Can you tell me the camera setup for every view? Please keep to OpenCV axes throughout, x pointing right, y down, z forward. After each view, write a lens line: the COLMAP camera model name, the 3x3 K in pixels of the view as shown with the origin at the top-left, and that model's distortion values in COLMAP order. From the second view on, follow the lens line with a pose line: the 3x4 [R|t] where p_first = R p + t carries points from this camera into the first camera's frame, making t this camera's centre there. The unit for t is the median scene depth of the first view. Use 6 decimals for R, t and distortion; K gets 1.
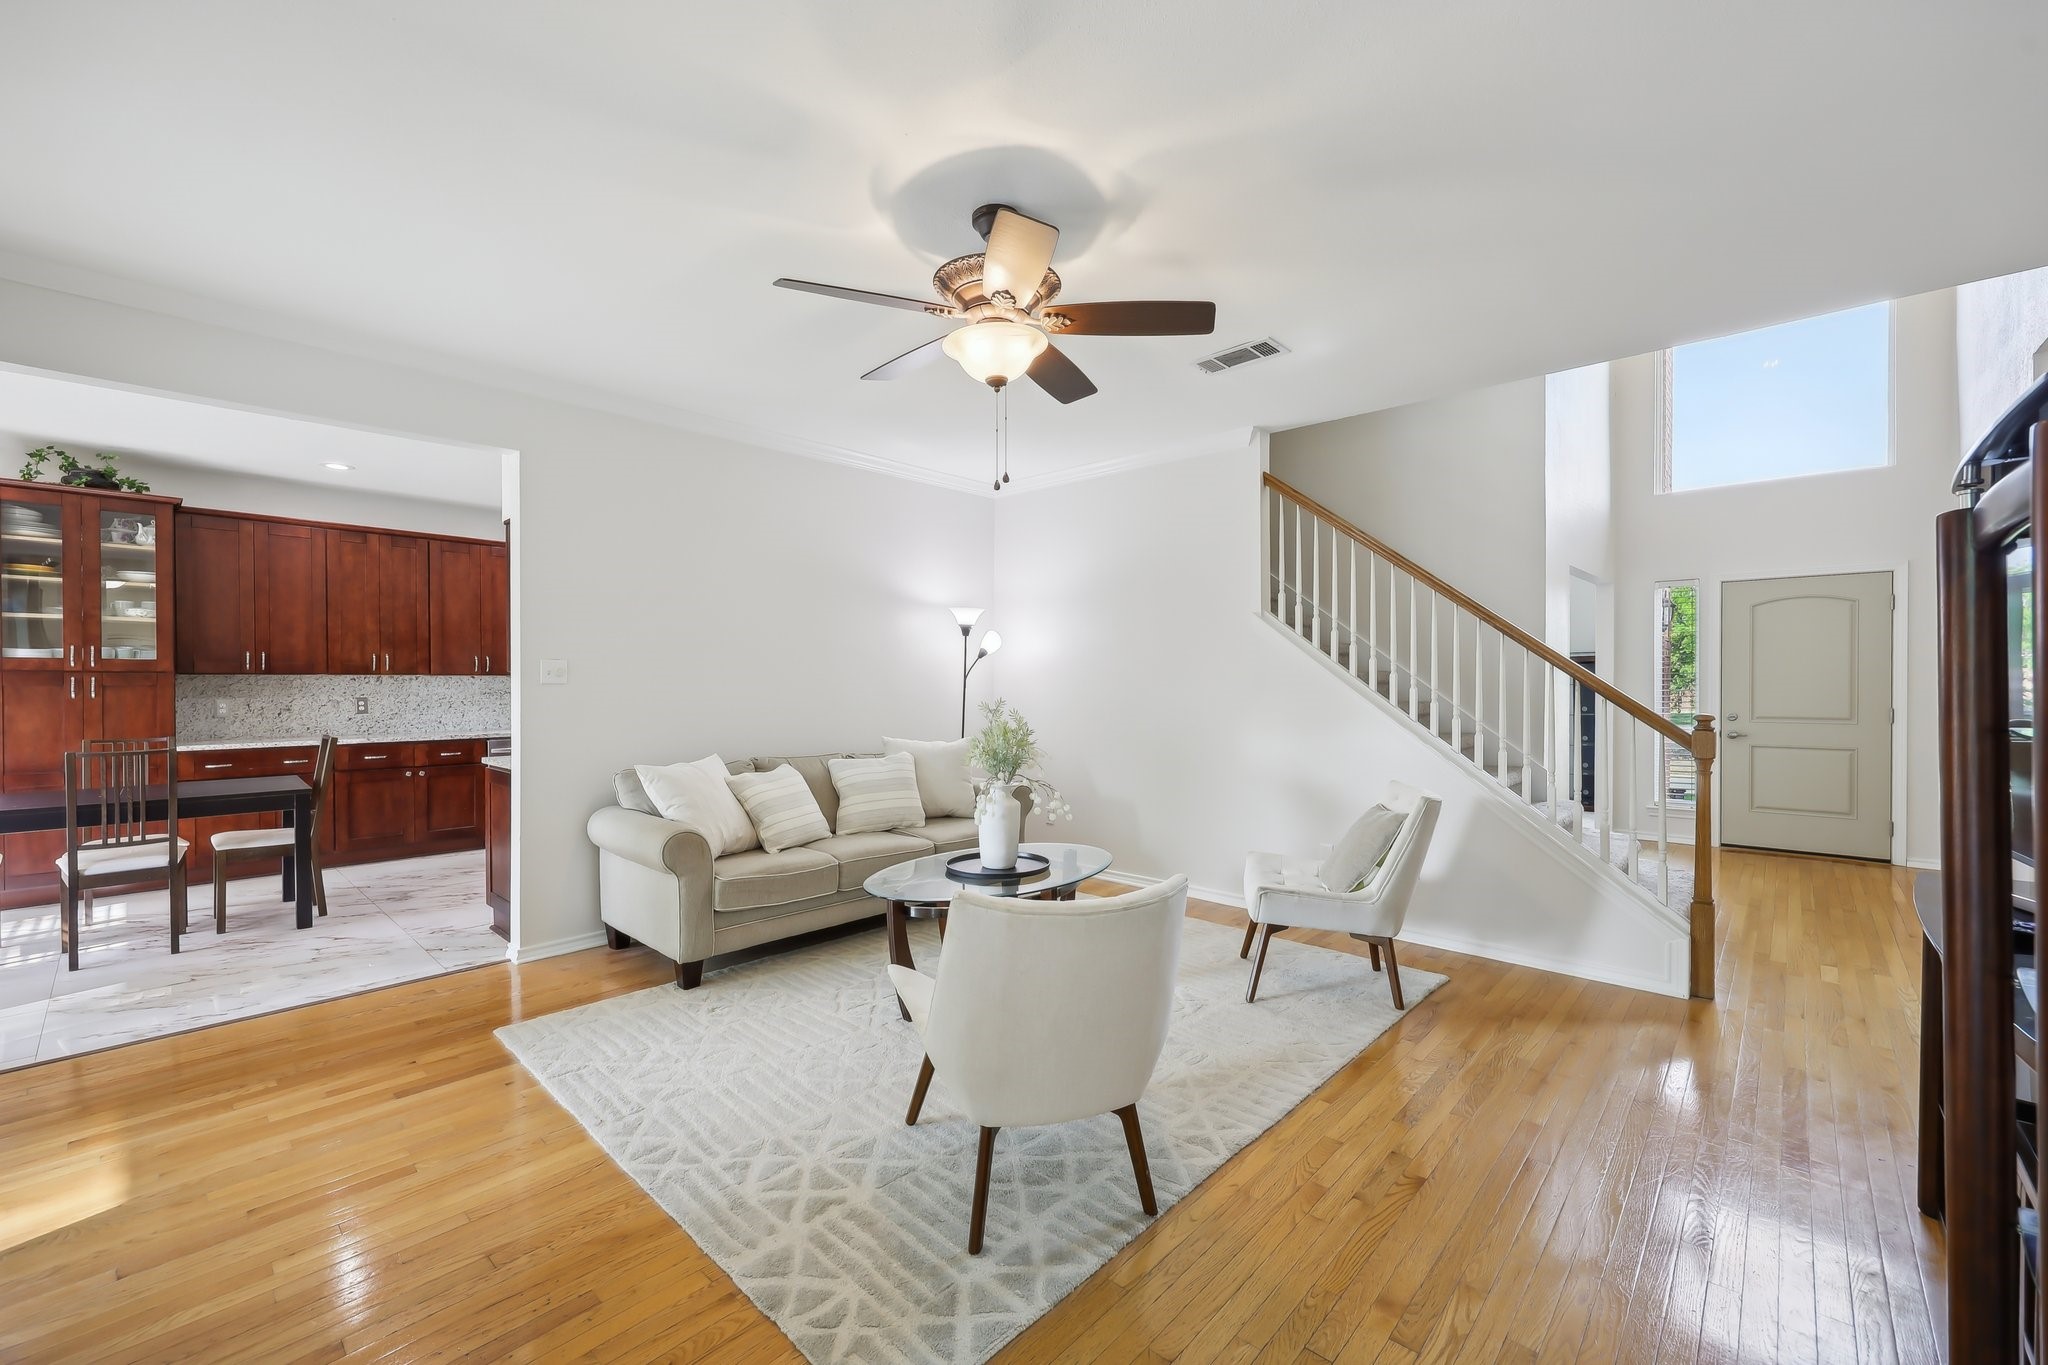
lens RADIAL K [[833.4, 0, 1023.4], [0, 833.4, 693.0], [0, 0, 1]] dist [0.003579, 0.000298]
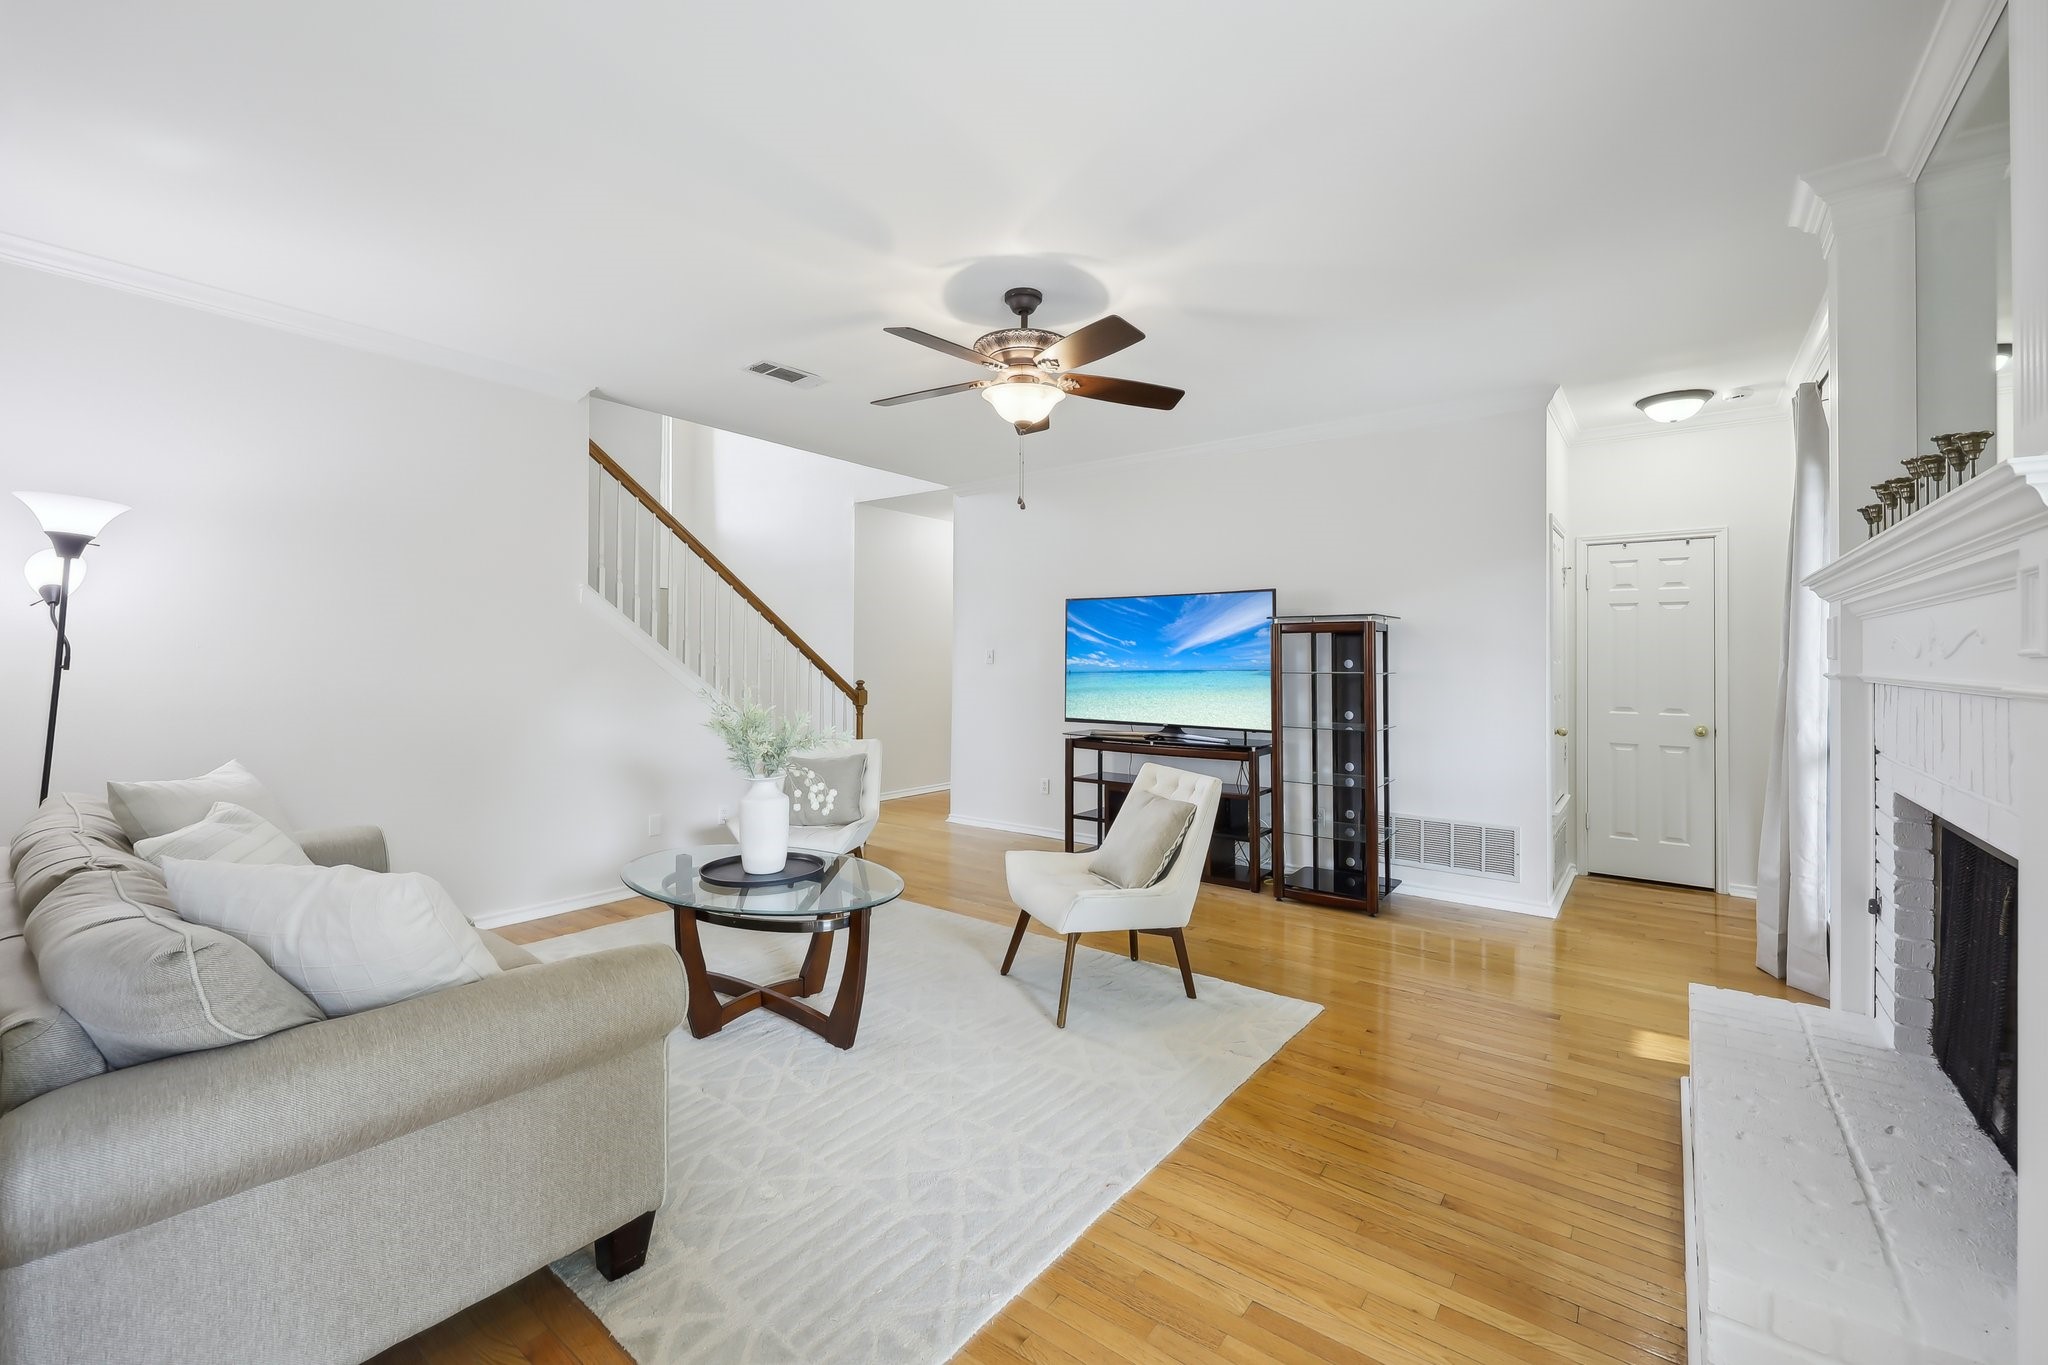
lens RADIAL K [[833.4, 0, 1024.1], [0, 833.4, 661.1], [0, 0, 1]] dist [0.003579, 0.000298]
pose [[-0.088556, -0.002614, 0.996068, -1.223279], [0.001200, 0.999996, 0.002731, -0.022114], [-0.996070, 0.001437, -0.088553, 1.056909]]
